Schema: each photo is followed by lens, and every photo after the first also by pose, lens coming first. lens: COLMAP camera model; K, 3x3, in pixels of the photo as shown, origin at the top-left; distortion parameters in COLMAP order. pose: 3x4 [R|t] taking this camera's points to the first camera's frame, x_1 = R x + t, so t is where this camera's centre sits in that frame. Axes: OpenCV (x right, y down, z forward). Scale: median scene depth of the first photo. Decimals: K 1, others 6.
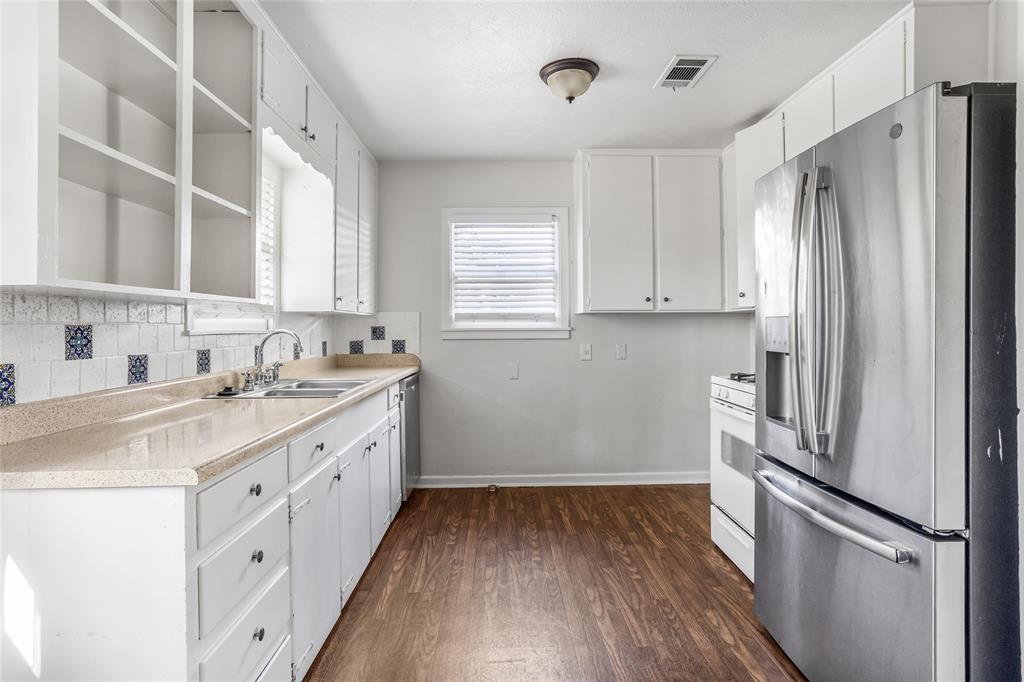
lens RADIAL K [[550.2, 0, 509.3], [0, 550.2, 325.6], [0, 0, 1]] dist [-0.051612, 0.029272]
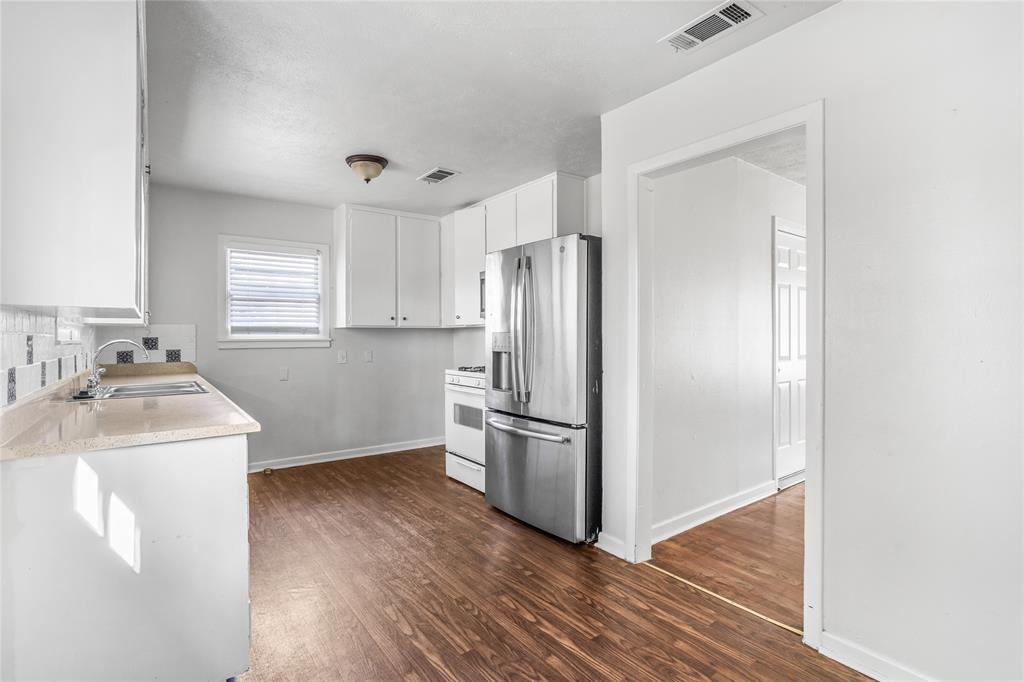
lens RADIAL K [[491.5, 0, 506.5], [0, 491.5, 340.4], [0, 0, 1]] dist [-0.056721, 0.032616]
pose [[0.816681, -0.001172, 0.577089, -0.240768], [-0.002201, 0.999984, 0.005146, 0.001239], [-0.577086, -0.005473, 0.816665, -0.196563]]
